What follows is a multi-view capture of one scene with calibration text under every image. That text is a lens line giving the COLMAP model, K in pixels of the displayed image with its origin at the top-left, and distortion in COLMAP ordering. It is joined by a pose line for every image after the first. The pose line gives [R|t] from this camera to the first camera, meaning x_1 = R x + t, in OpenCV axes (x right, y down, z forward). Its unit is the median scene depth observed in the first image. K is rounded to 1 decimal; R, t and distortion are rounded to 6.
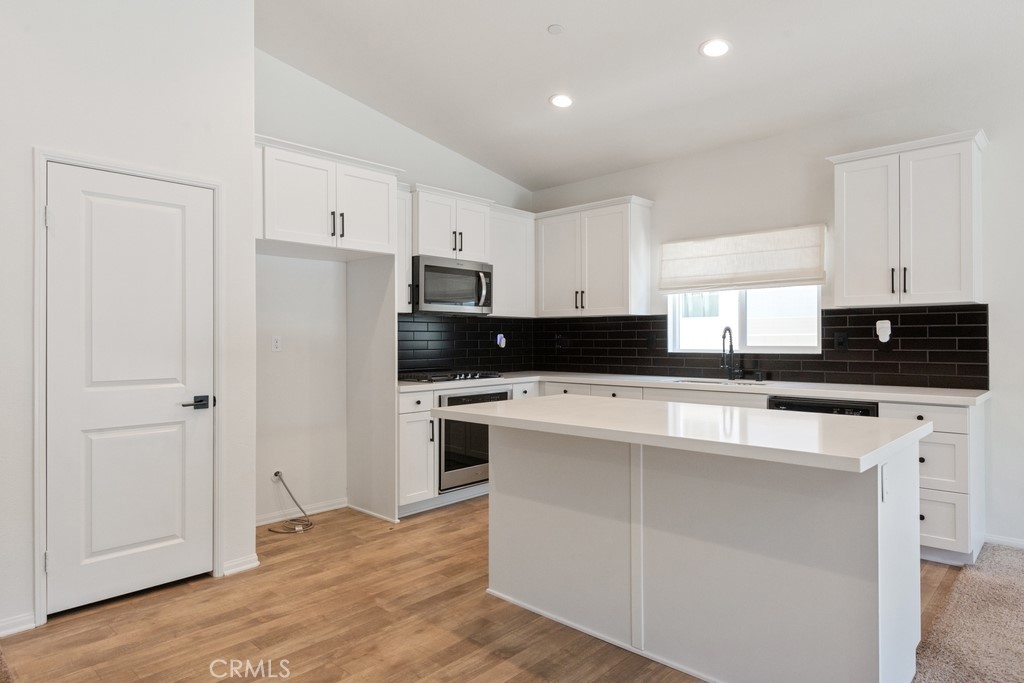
lens RADIAL K [[615.3, 0, 512.0], [0, 615.3, 341.5], [0, 0, 1]] dist [-0.000146, -0.000140]
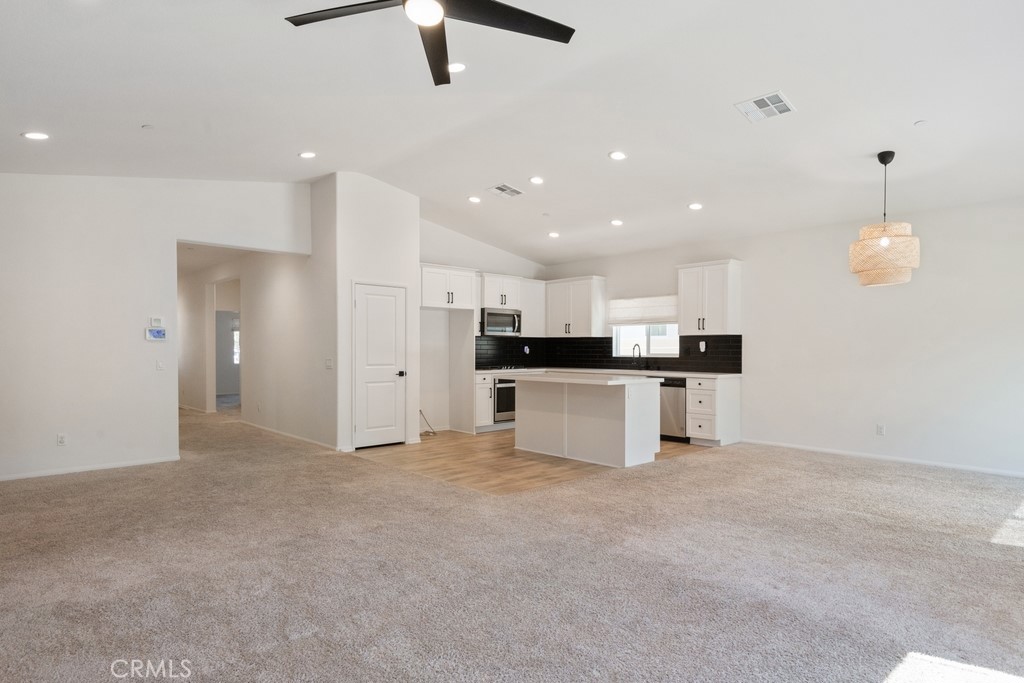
lens RADIAL K [[587.0, 0, 512.0], [0, 587.0, 341.5], [0, 0, 1]] dist [0.000056, -0.000006]
pose [[0.997529, 0.005167, -0.070067, 0.076303], [-0.006215, 0.999872, -0.014758, -0.000450], [0.069982, 0.015157, 0.997433, -0.927358]]
